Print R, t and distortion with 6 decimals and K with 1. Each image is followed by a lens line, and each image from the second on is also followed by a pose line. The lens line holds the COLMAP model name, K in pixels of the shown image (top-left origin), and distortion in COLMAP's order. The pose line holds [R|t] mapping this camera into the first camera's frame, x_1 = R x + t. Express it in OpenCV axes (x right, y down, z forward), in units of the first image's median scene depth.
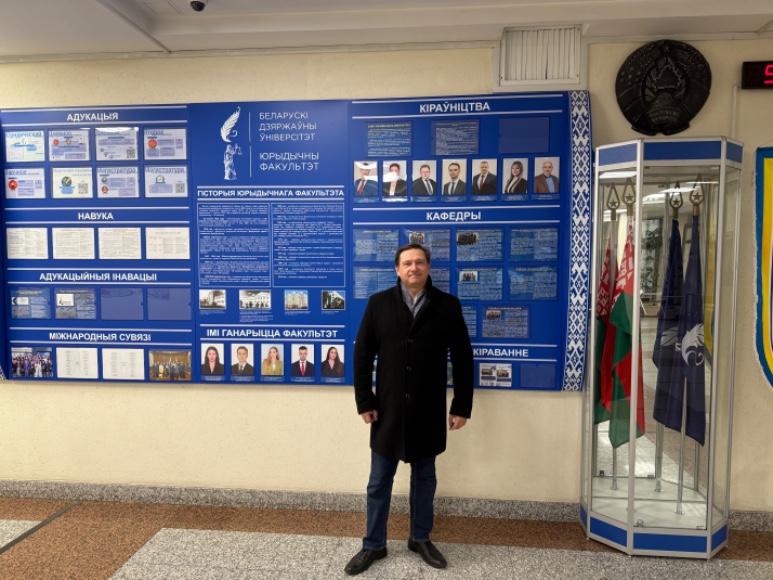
lens RADIAL K [[528.4, 0, 388.3], [0, 528.4, 297.2], [0, 0, 1]] dist [0.059586, -0.047588]
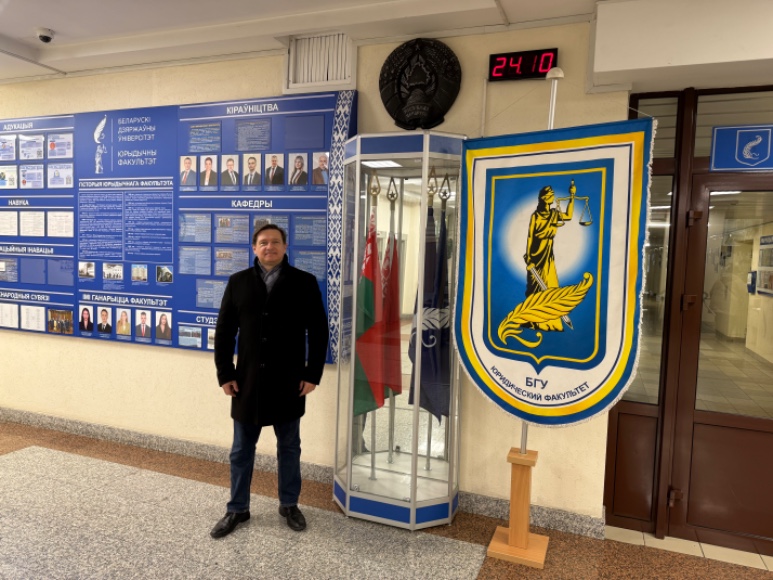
lens RADIAL K [[528.4, 0, 382.4], [0, 528.4, 292.8], [0, 0, 1]] dist [0.059586, -0.047588]
pose [[0.963498, 0.049624, -0.263077, 0.687709], [-0.049872, 0.998739, 0.005740, 0.016267], [0.263030, 0.007589, 0.964758, -0.025192]]
